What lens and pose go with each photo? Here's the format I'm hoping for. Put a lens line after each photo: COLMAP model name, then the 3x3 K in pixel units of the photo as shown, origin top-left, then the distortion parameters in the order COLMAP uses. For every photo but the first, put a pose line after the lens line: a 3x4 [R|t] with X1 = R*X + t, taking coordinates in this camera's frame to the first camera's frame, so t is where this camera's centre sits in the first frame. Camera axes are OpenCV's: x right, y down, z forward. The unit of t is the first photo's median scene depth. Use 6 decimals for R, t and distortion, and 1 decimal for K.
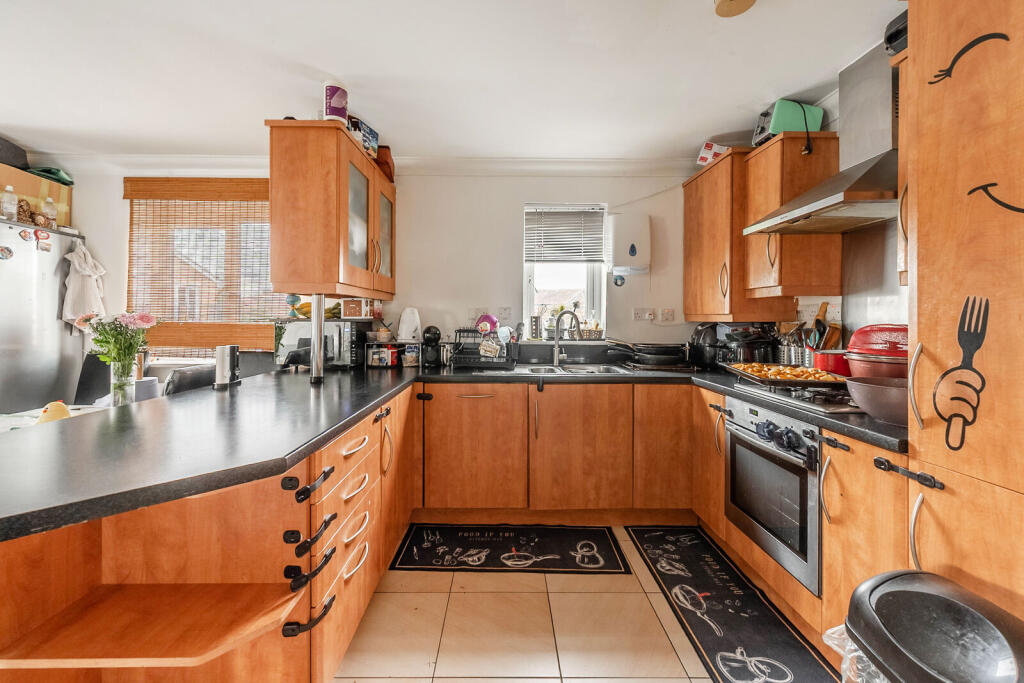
lens RADIAL K [[413.4, 0, 497.8], [0, 413.4, 323.6], [0, 0, 1]] dist [-0.000605, -0.000067]
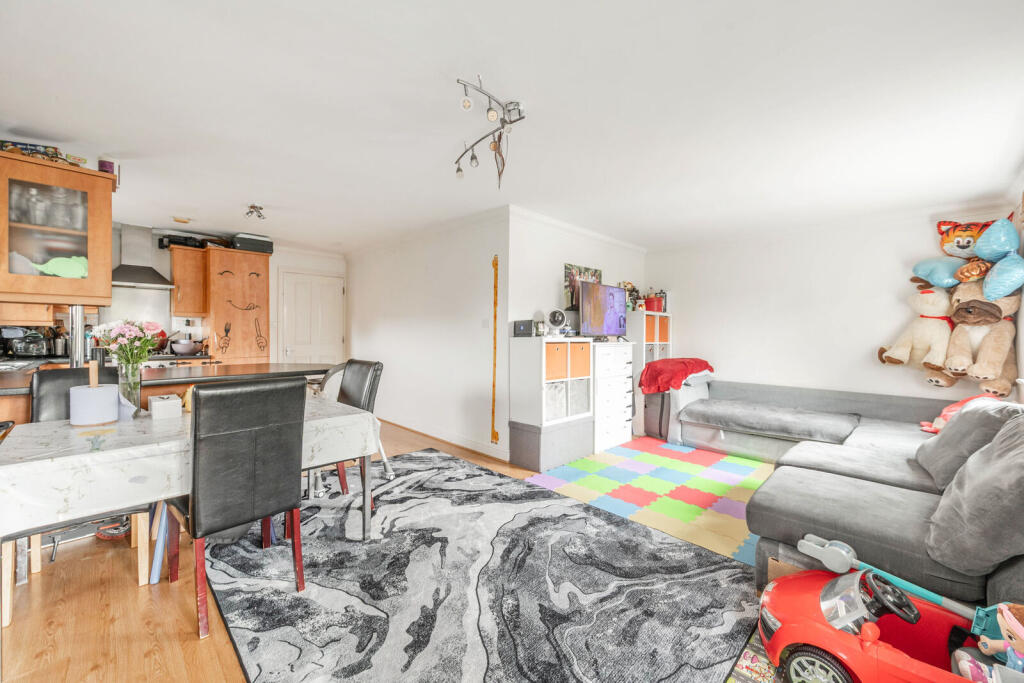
lens RADIAL K [[413.4, 0, 497.8], [0, 413.4, 323.6], [0, 0, 1]] dist [-0.000605, -0.000067]
pose [[-0.687546, 0.000396, 0.726141, -1.959539], [-0.005489, 0.999968, -0.005743, -0.014660], [-0.726120, -0.007934, -0.687522, 0.853050]]
